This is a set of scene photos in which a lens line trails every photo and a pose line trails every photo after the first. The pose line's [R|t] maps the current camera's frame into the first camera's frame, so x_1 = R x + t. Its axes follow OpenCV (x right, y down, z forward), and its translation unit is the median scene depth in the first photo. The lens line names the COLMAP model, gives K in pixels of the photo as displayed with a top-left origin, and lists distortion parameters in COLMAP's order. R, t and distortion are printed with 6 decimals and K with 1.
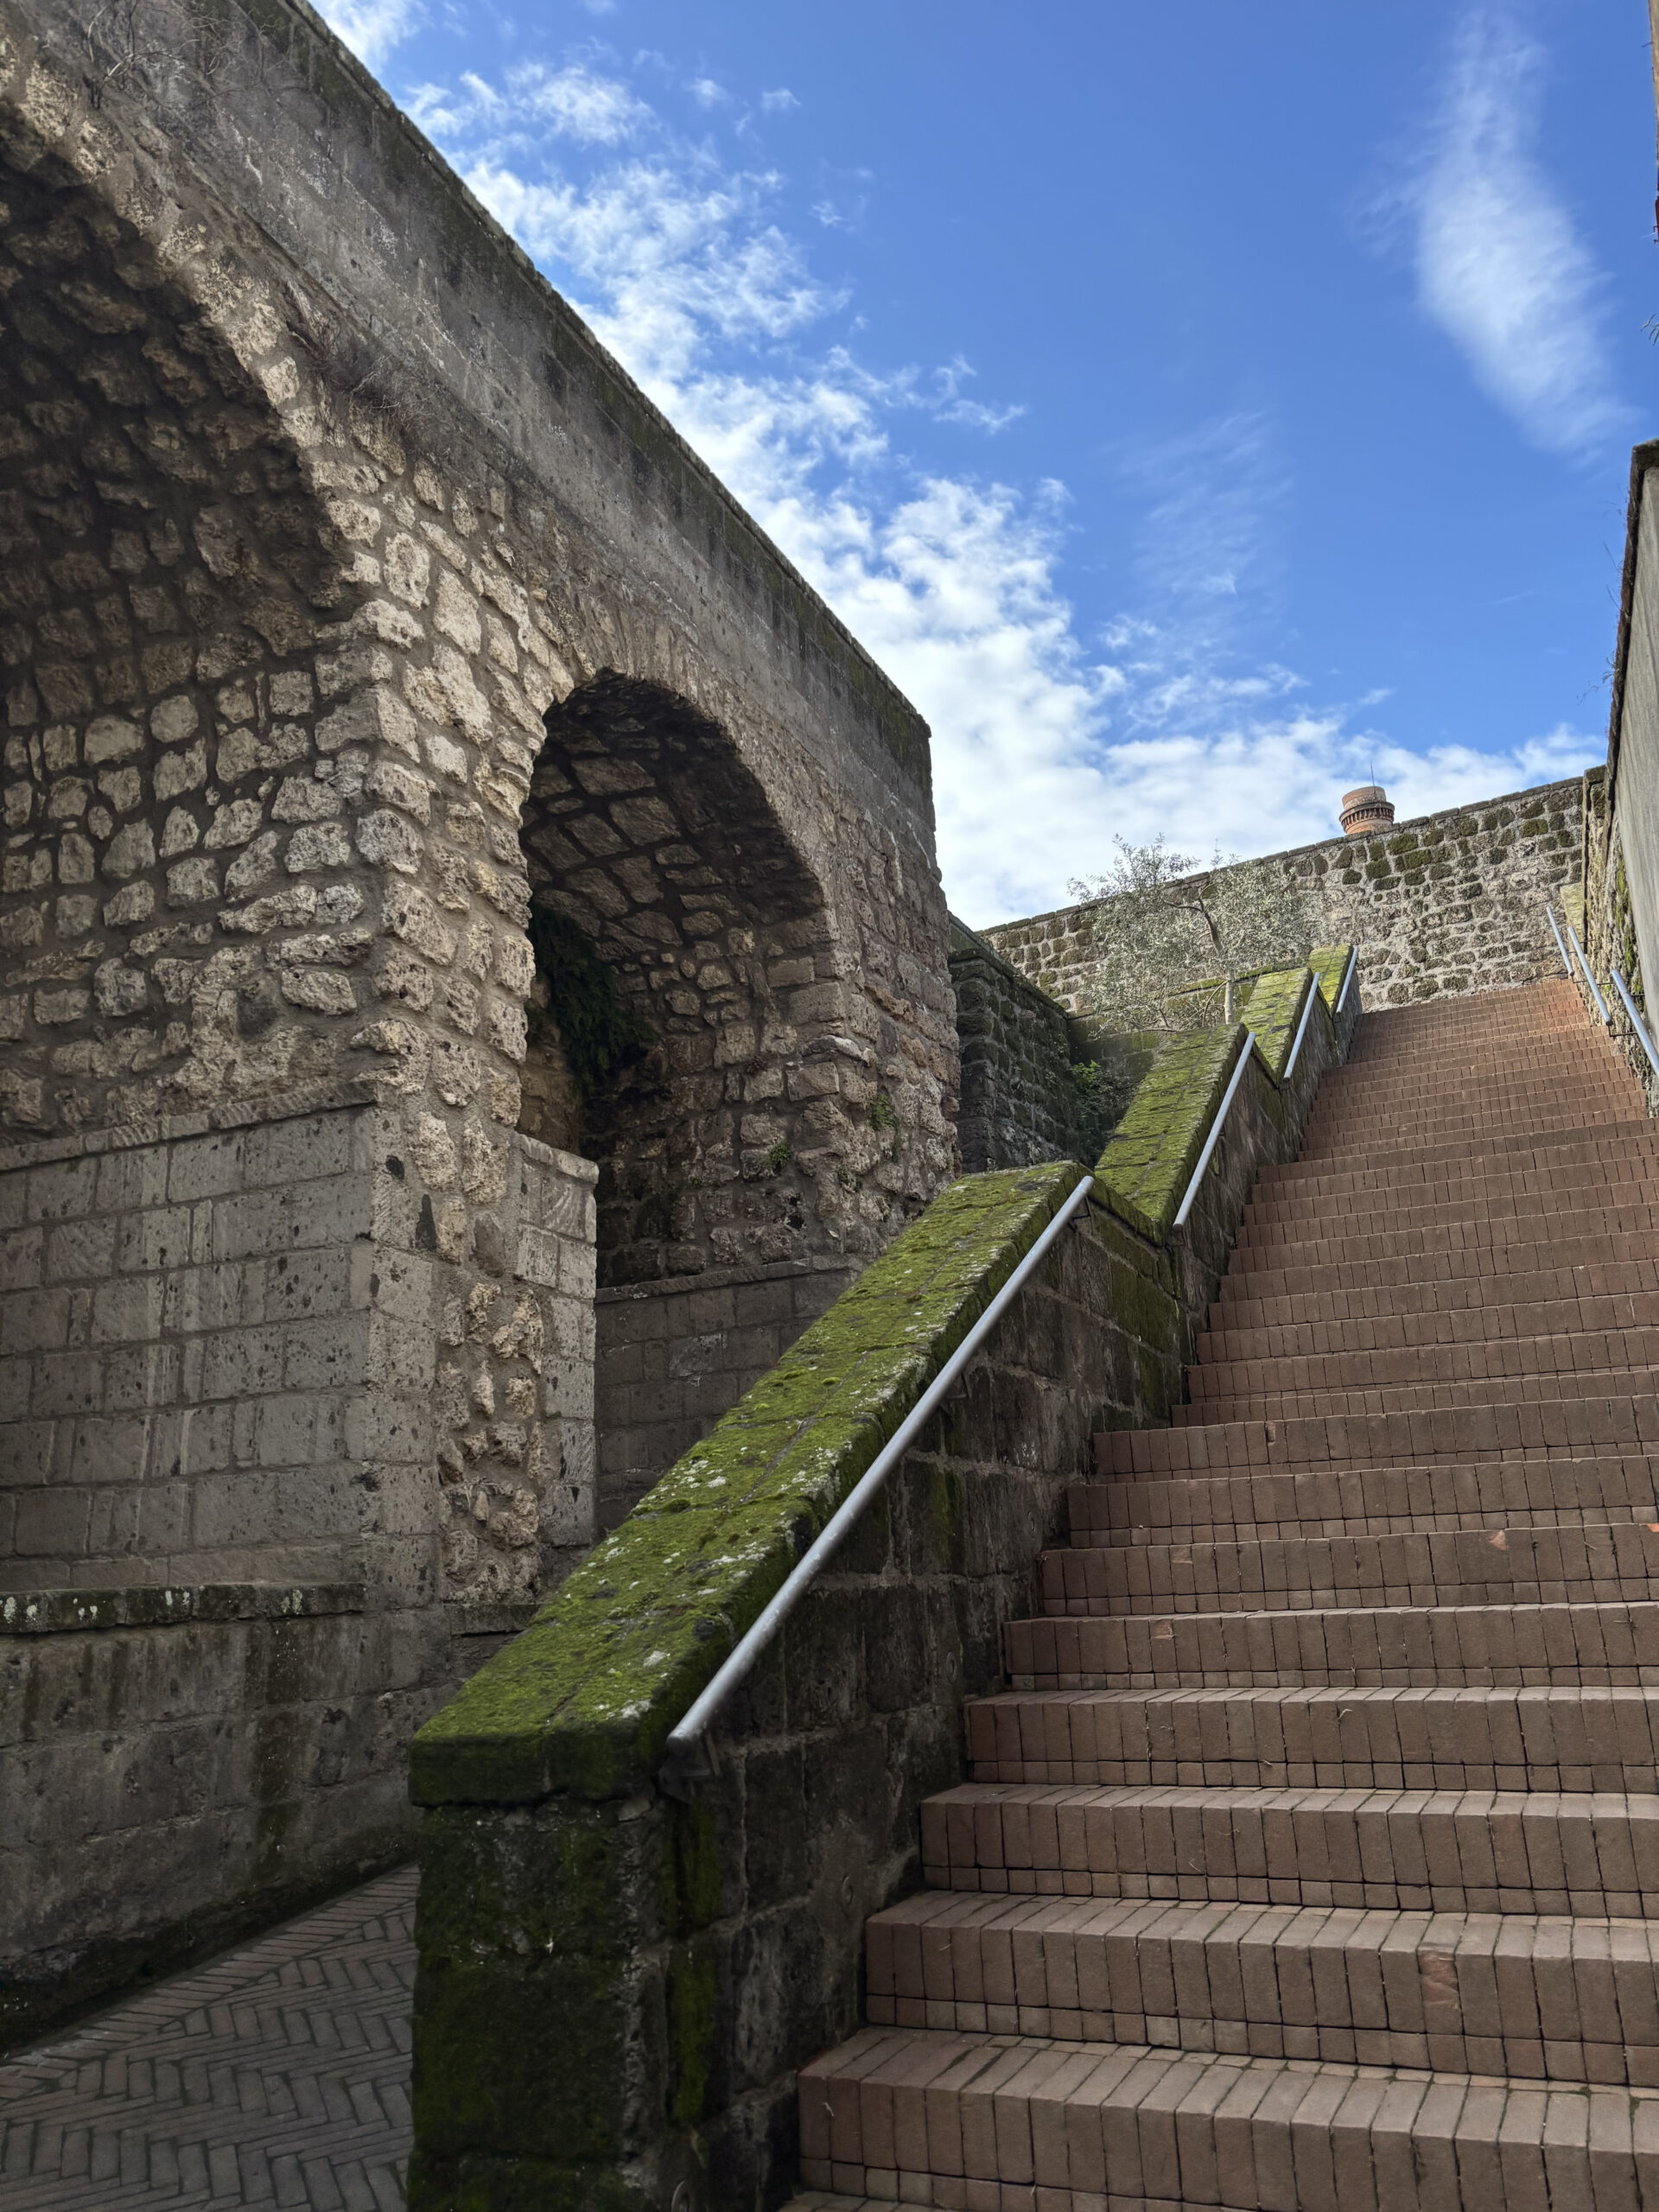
lens RADIAL K [[1642.1, 0, 829.5], [0, 1642.1, 1106.0], [0, 0, 1]] dist [0.149724, 0.000015]
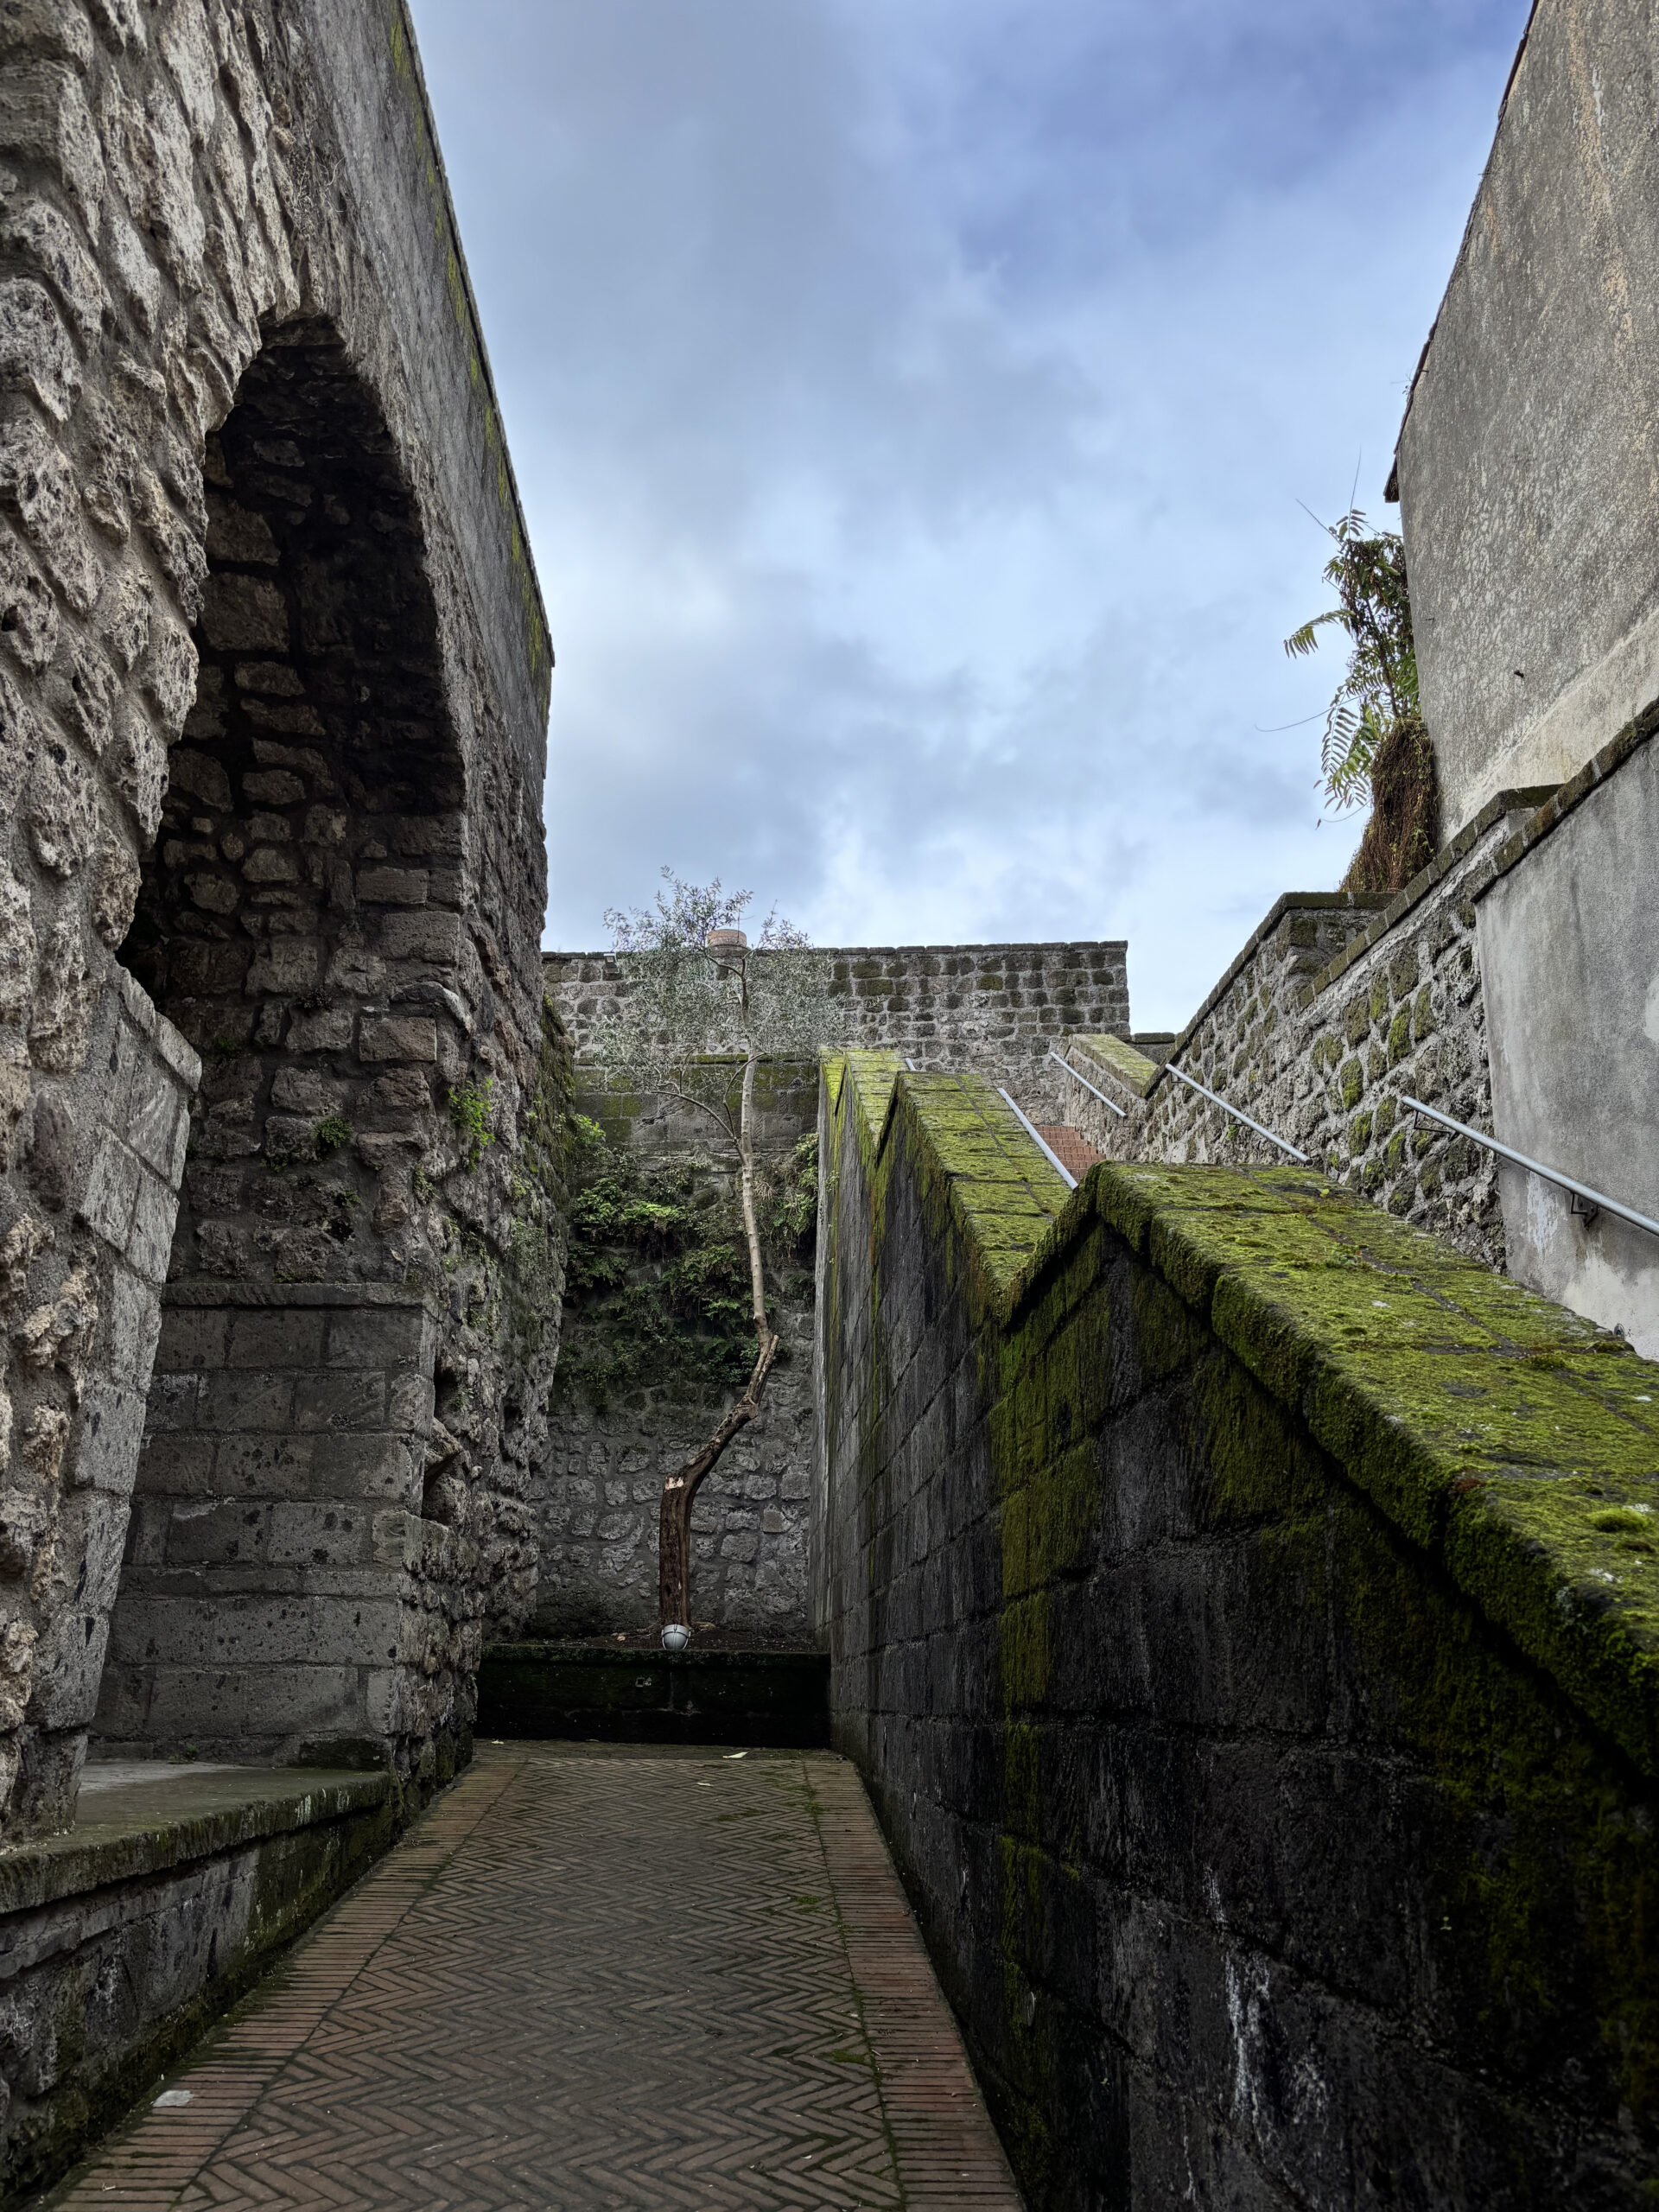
lens RADIAL K [[1694.7, 0, 829.5], [0, 1694.7, 1106.0], [0, 0, 1]] dist [0.043579, -0.009265]
pose [[0.899531, 0.200047, 0.388362, -0.183485], [-0.177816, 0.979680, -0.092779, 0.072254], [-0.399031, 0.014400, 0.916825, 0.376784]]
